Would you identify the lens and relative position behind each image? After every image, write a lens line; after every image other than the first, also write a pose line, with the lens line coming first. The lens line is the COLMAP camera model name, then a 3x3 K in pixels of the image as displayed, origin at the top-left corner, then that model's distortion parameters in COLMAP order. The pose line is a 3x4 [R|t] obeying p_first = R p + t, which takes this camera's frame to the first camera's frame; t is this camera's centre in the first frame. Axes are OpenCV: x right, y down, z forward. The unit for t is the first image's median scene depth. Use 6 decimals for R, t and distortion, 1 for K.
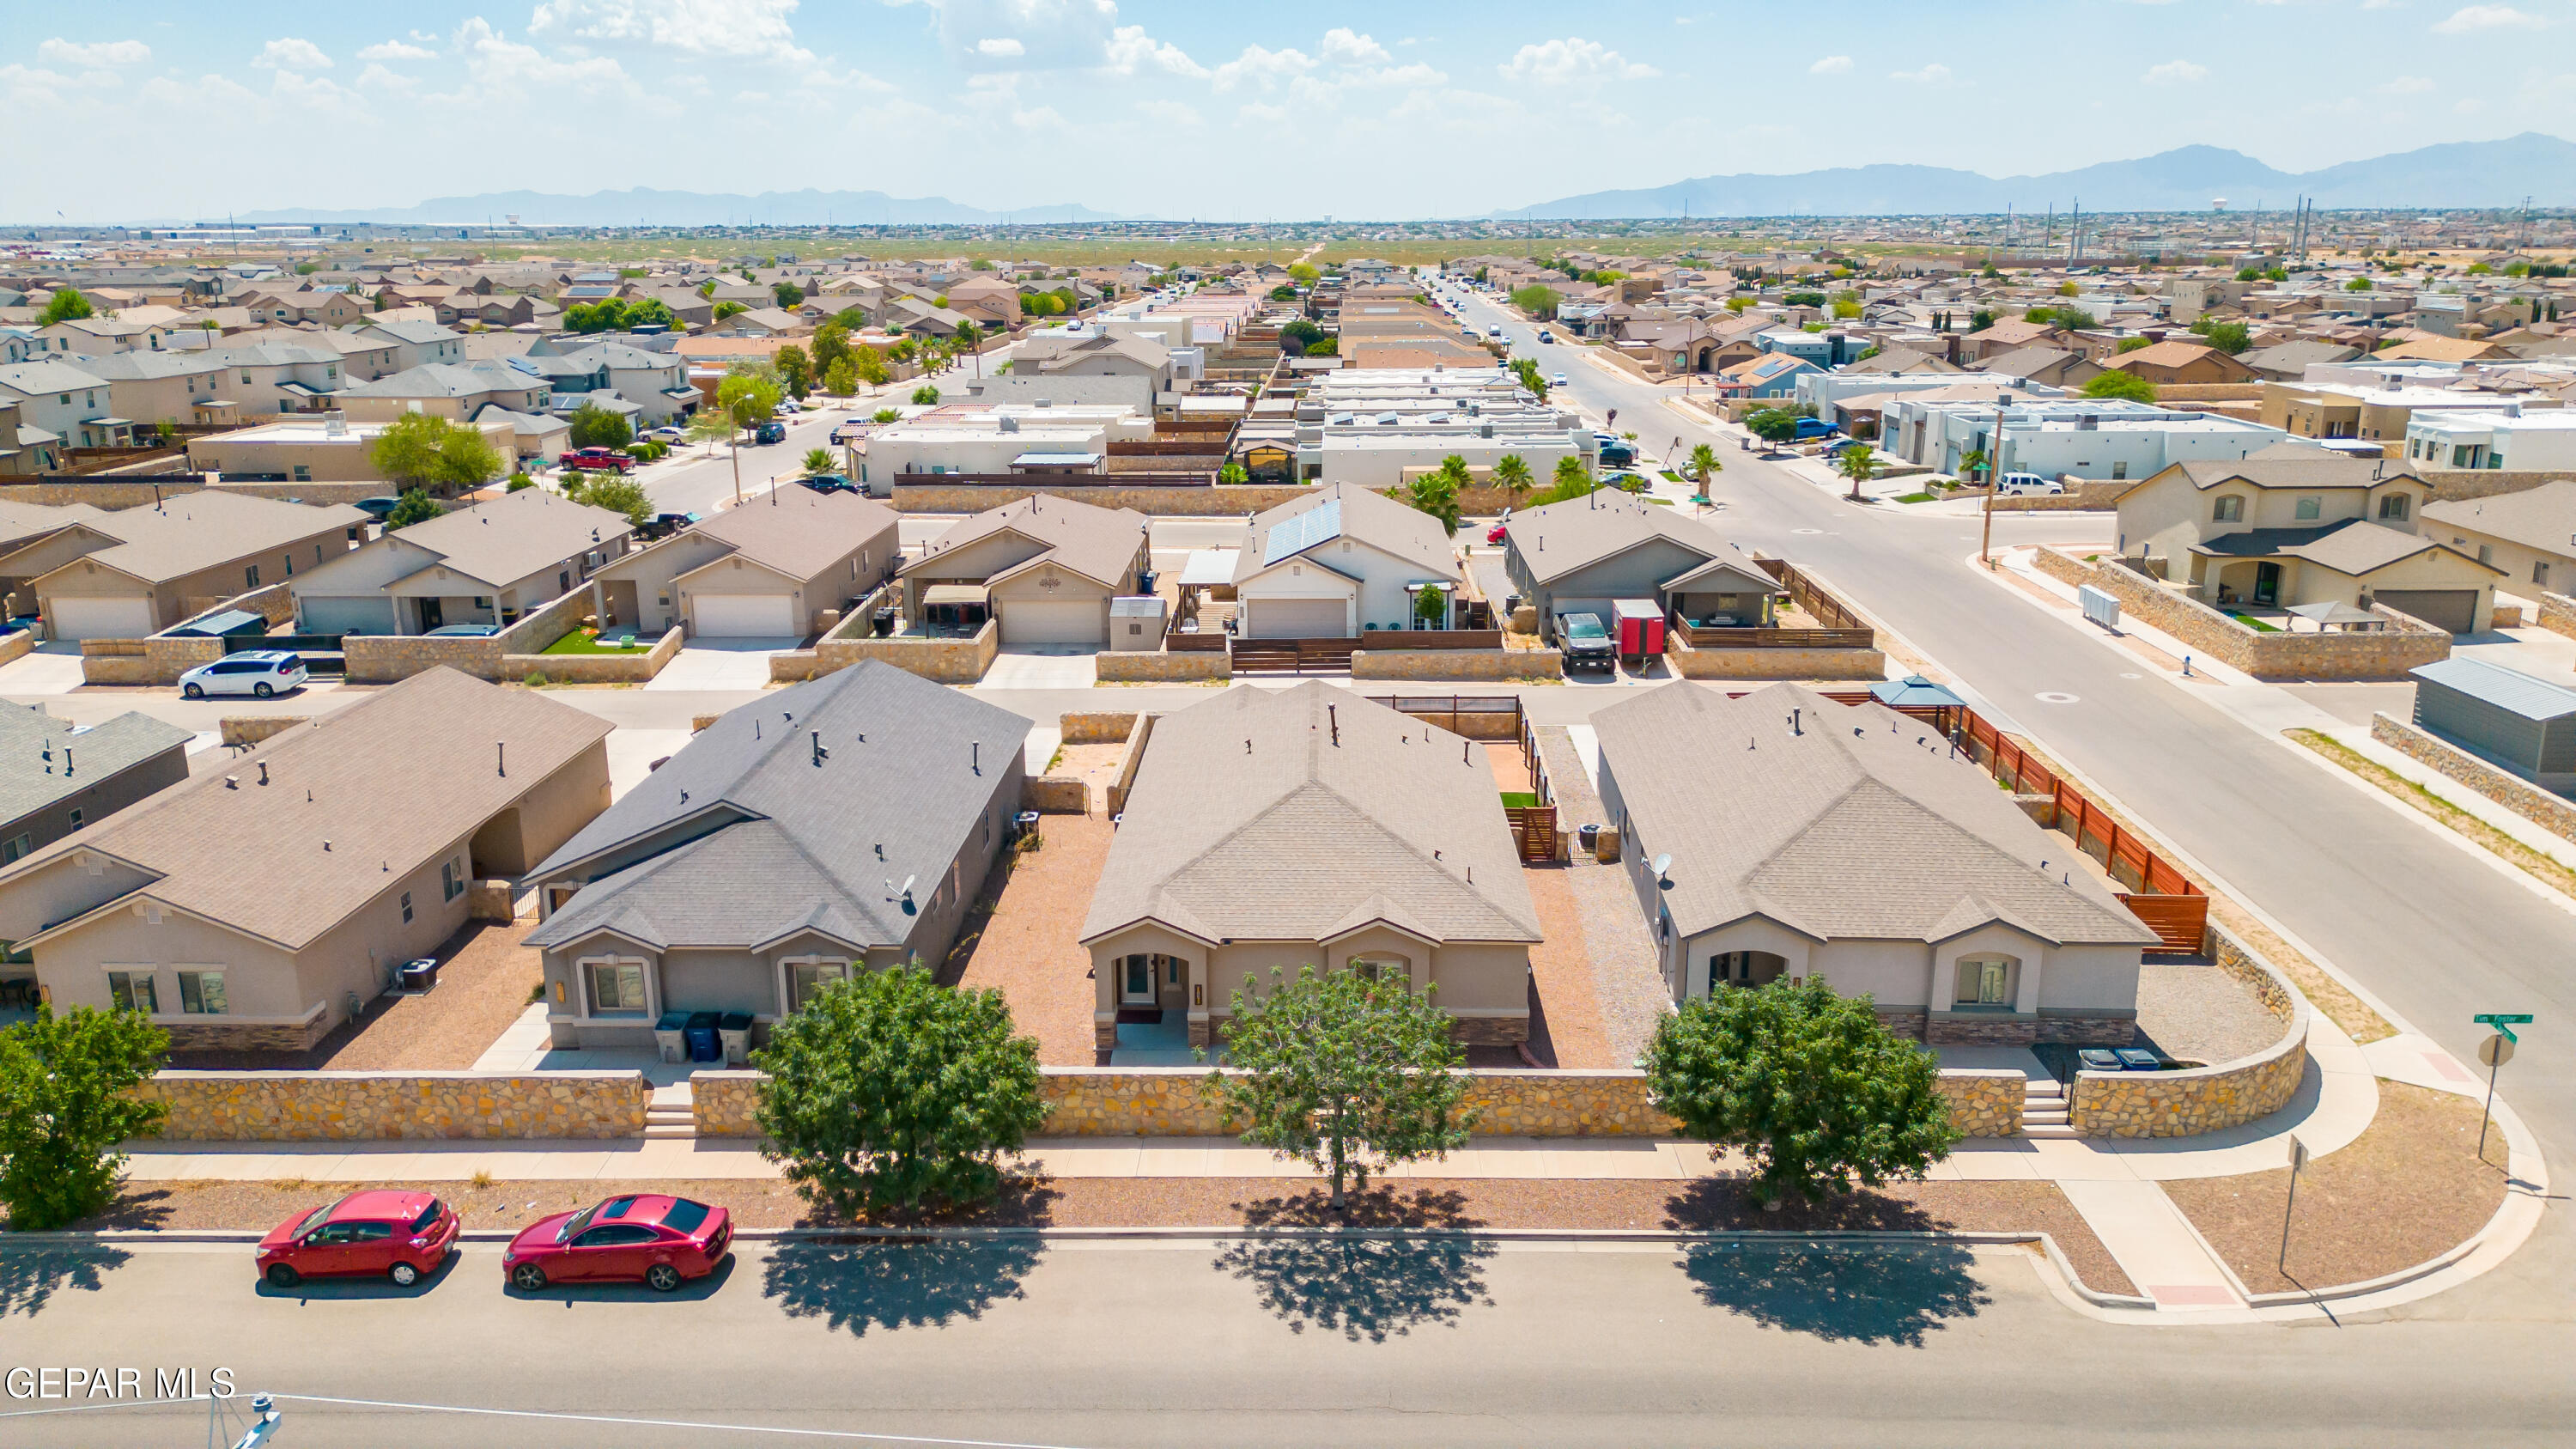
lens RADIAL K [[1797.9, 0, 1288.1], [0, 1797.9, 712.0], [0, 0, 1]] dist [0.074064, -0.076636]
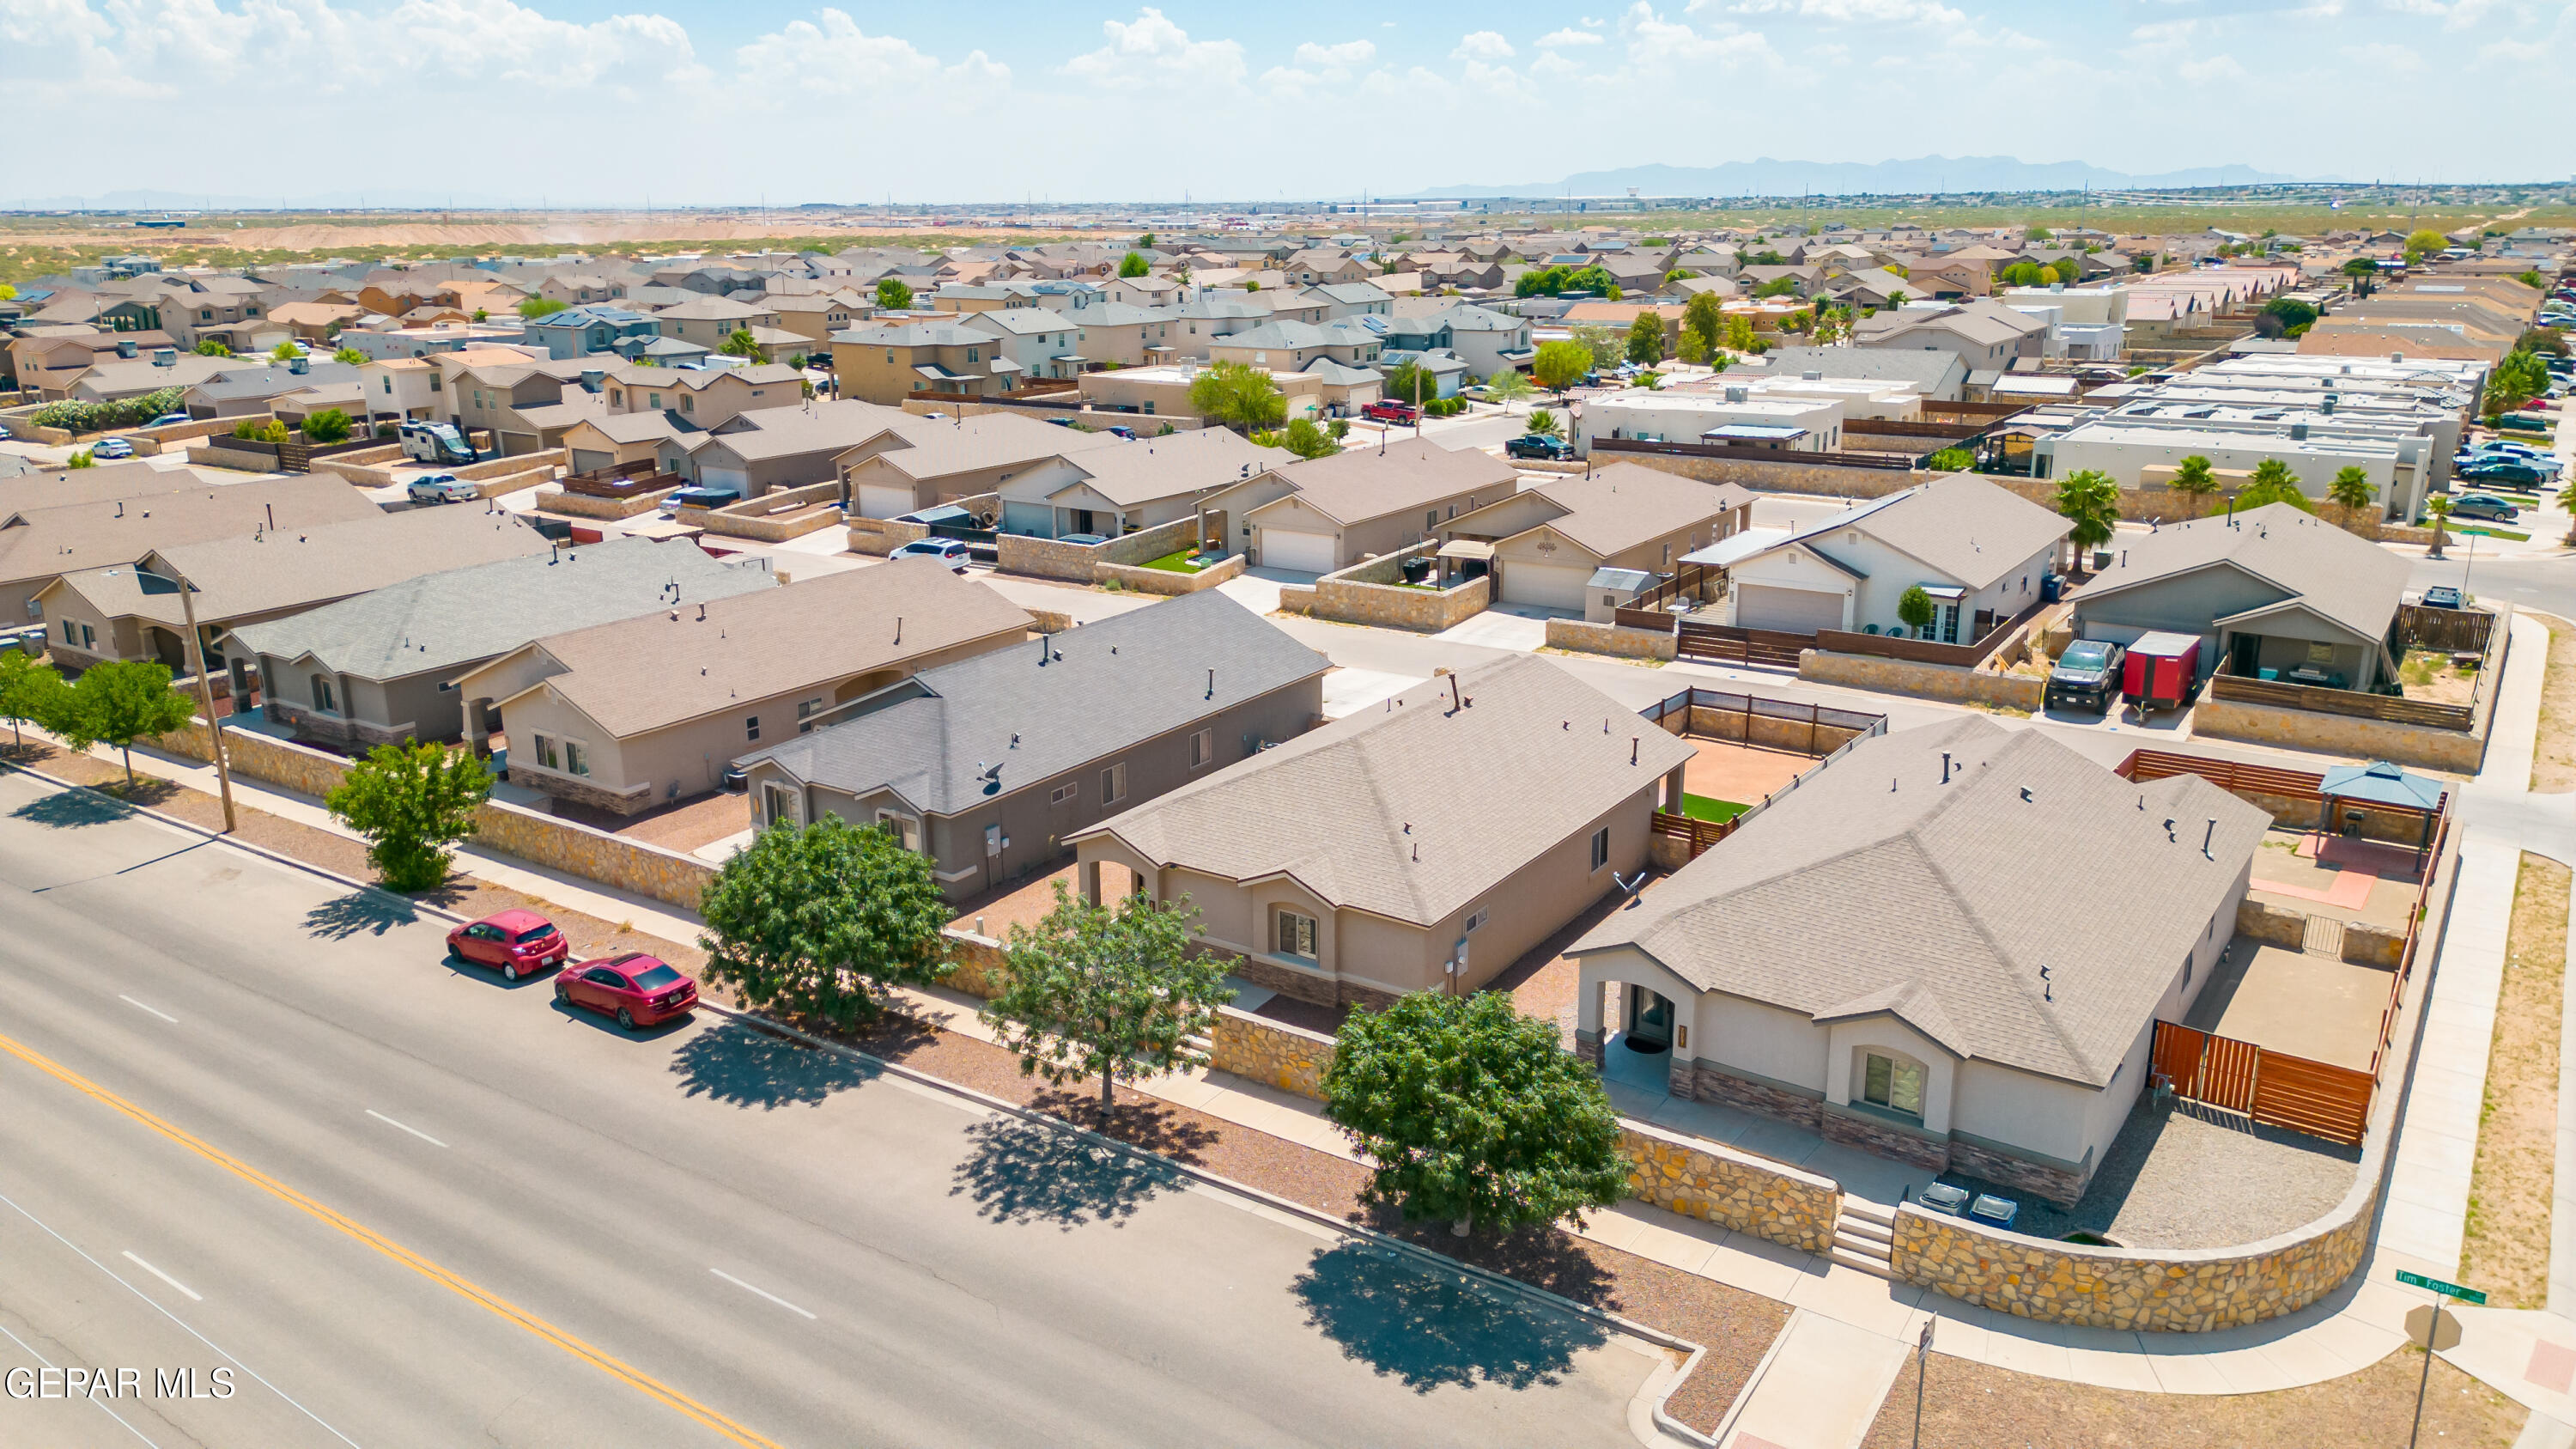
lens RADIAL K [[1797.9, 0, 1294.3], [0, 1797.9, 722.3], [0, 0, 1]] dist [0.074064, -0.076636]
pose [[0.840415, 0.149417, -0.520939, 0.568322], [-0.138575, 0.988534, 0.059976, -0.030042], [0.523928, 0.021785, 0.851484, 0.129752]]
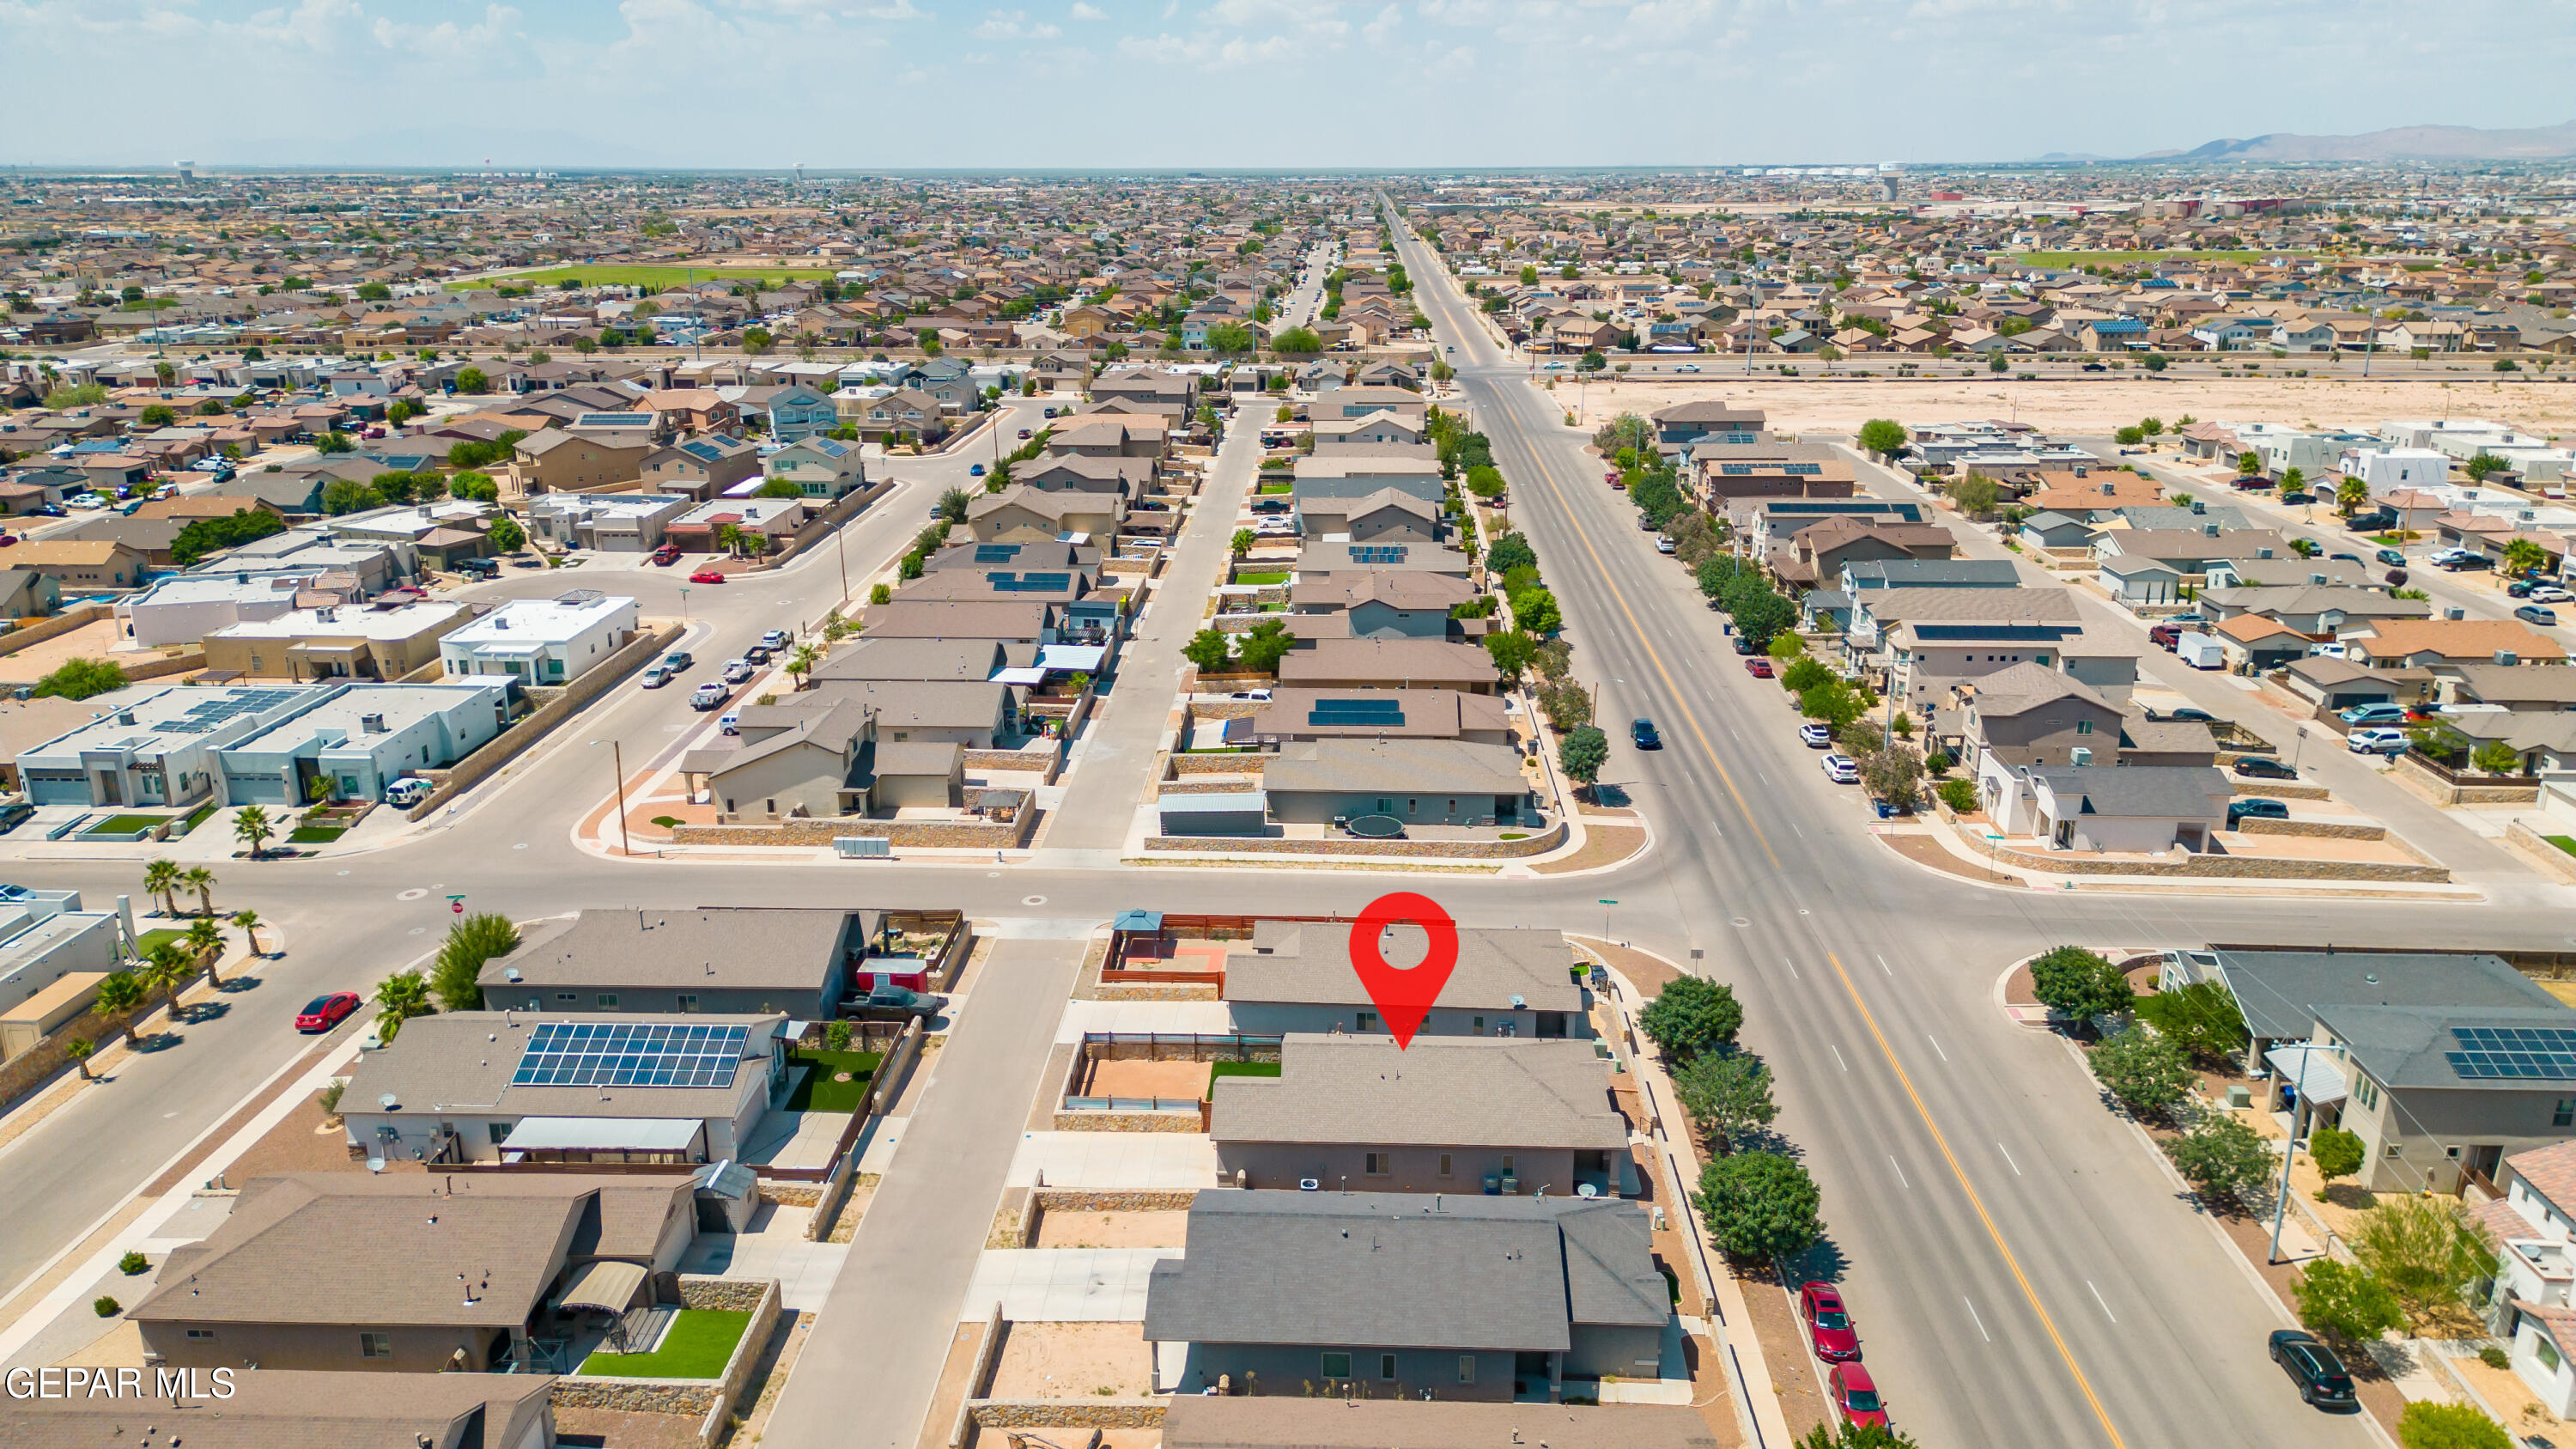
lens RADIAL K [[1797.9, 0, 1282.2], [0, 1797.9, 725.5], [0, 0, 1]] dist [0.074064, -0.076636]
pose [[0.018780, -0.288545, 0.957282, -1.892022], [0.266009, 0.924384, 0.273410, -0.945042], [-0.963788, 0.249511, 0.094115, 1.055499]]
